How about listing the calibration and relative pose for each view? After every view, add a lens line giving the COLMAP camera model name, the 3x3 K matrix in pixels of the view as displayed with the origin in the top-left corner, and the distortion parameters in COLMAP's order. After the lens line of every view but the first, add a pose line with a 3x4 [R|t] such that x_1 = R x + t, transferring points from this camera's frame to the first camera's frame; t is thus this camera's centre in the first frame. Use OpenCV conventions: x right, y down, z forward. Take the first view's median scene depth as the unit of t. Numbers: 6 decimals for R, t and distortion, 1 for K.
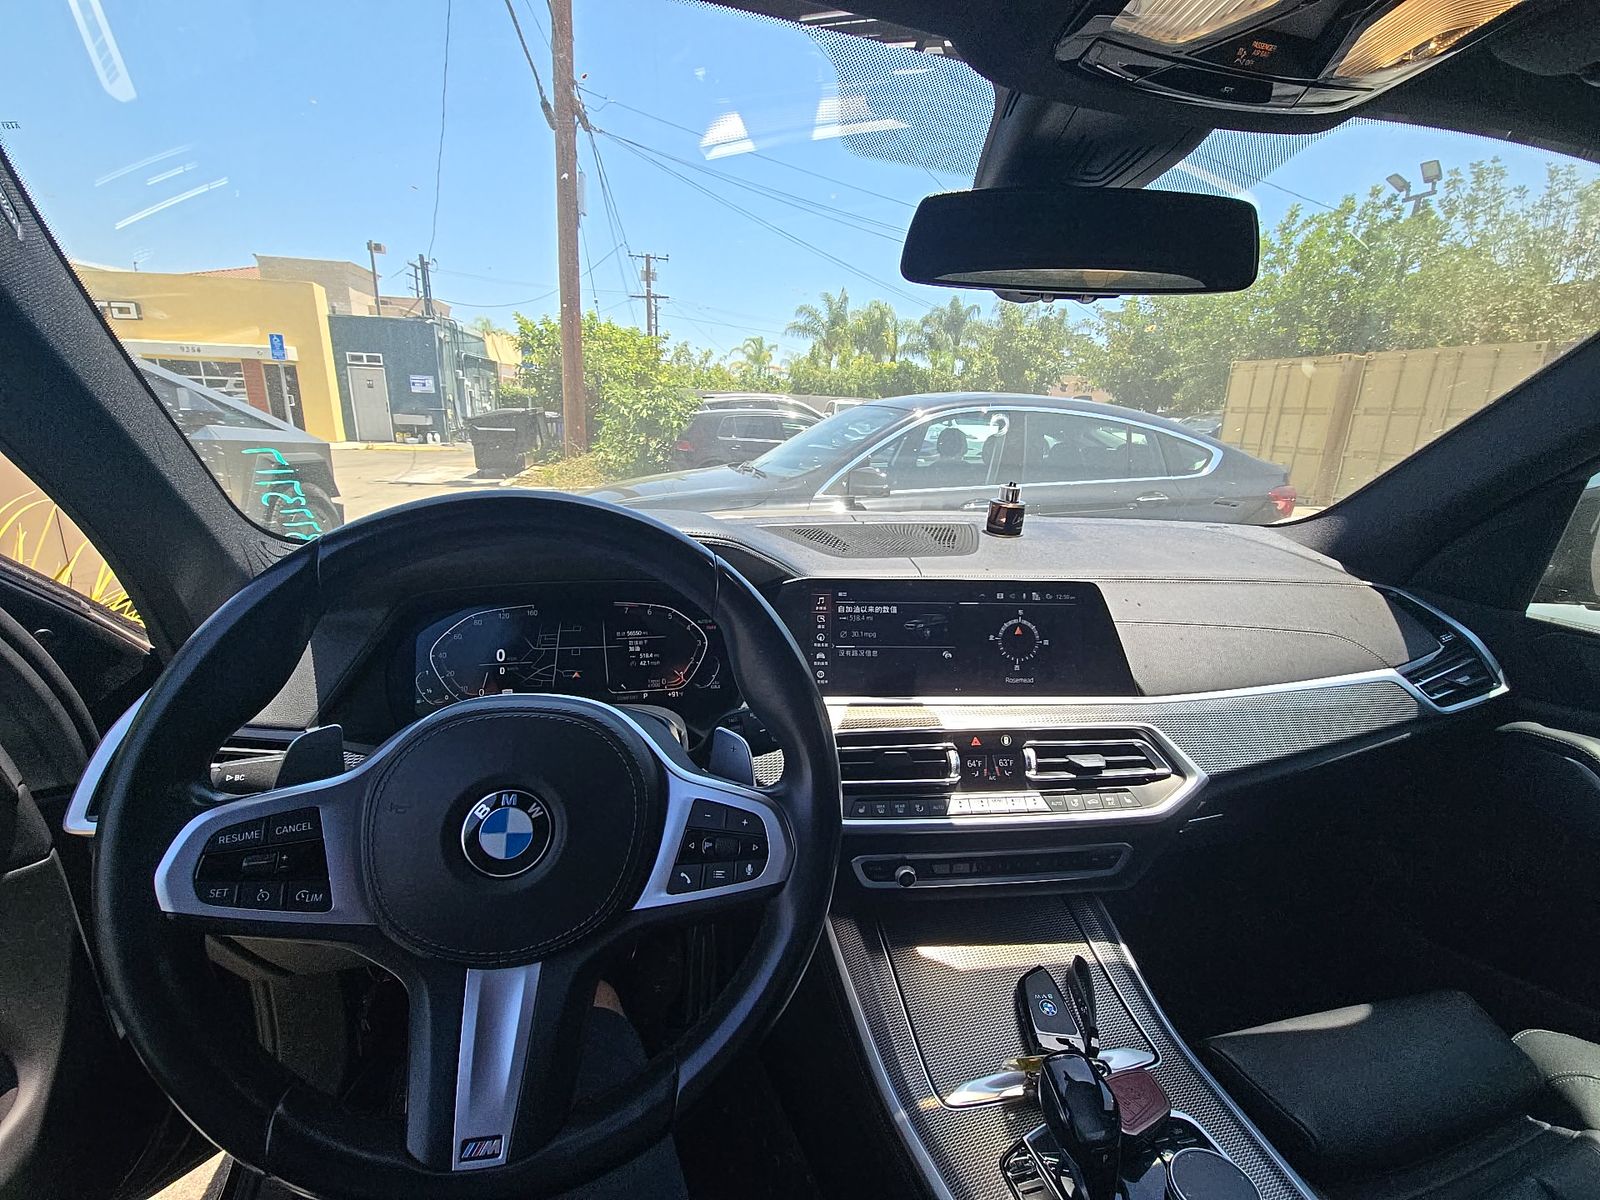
lens RADIAL K [[640.4, 0, 800.0], [0, 640.4, 600.0], [0, 0, 1]] dist [0.016679, -0.000135]
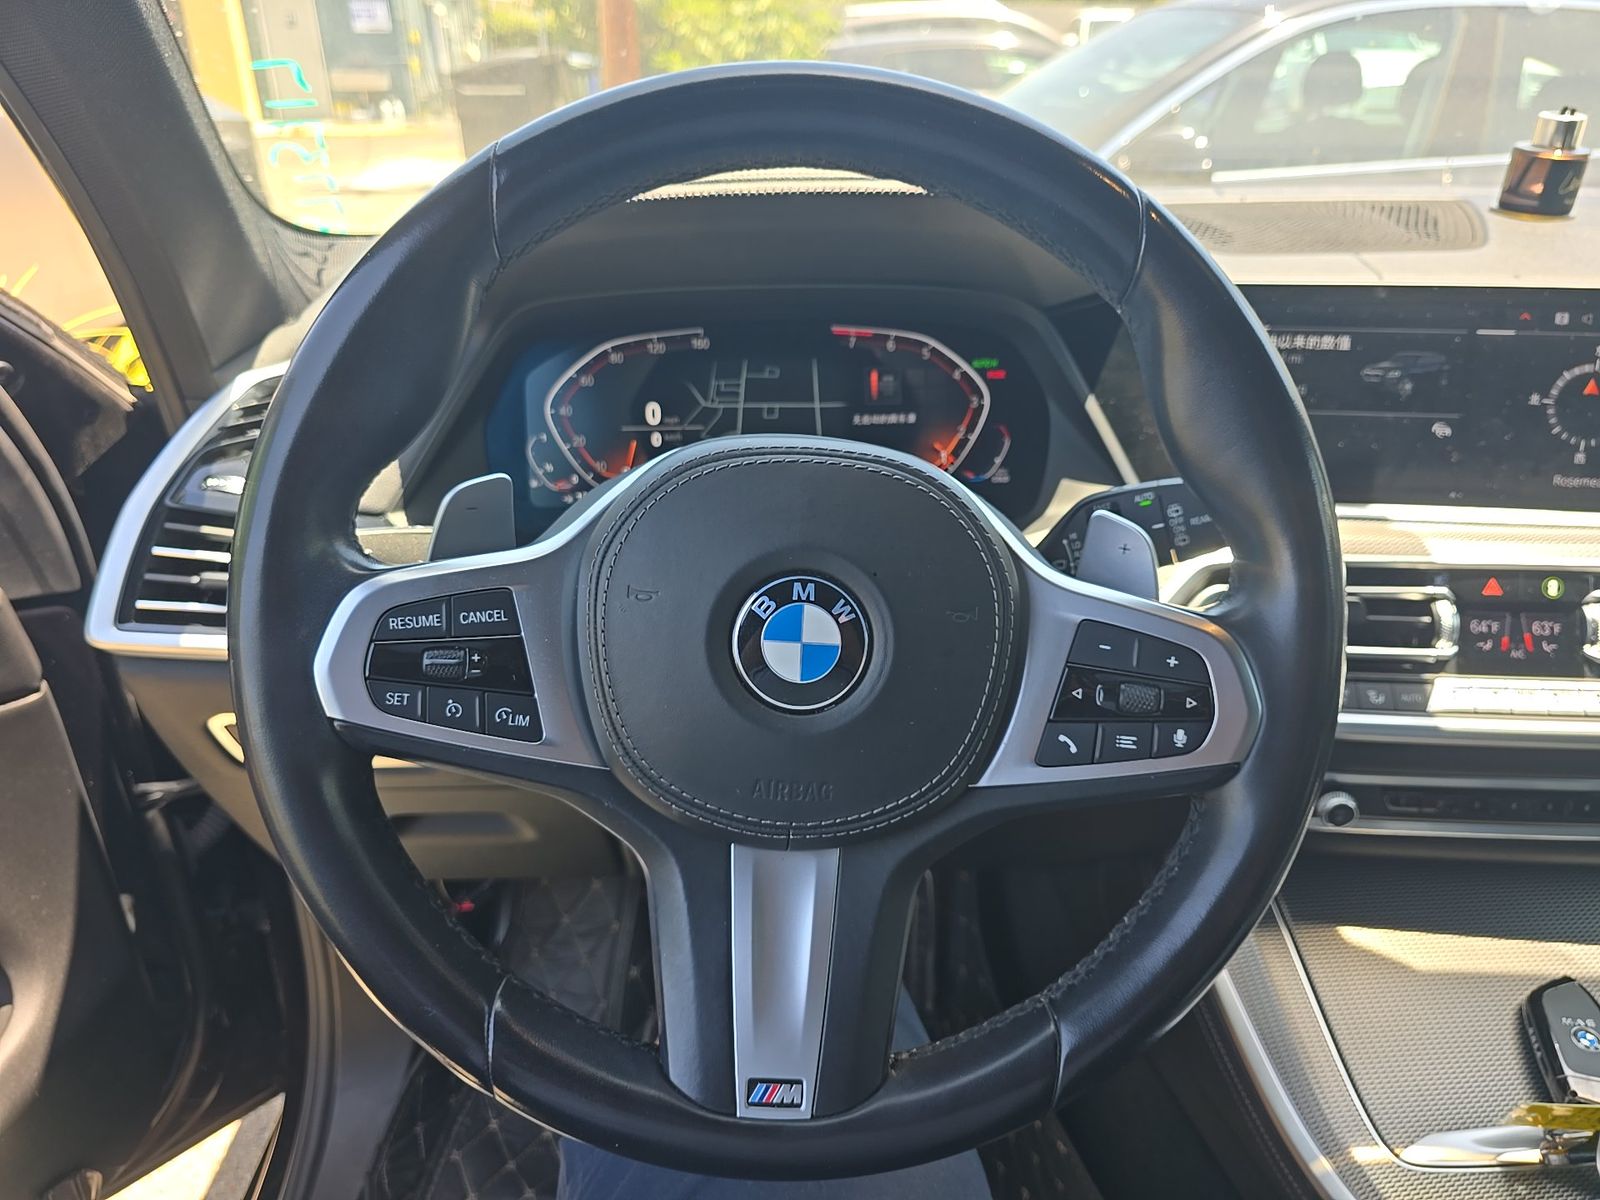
lens RADIAL K [[1081.4, 0, 798.8], [0, 1081.4, 592.5], [0, 0, 1]] dist [0.043740, -0.036740]
pose [[0.985825, 0.042161, -0.162394, -0.159426], [-0.013183, 0.984385, 0.175534, 0.072292], [0.167259, -0.170905, 0.970987, 0.001863]]
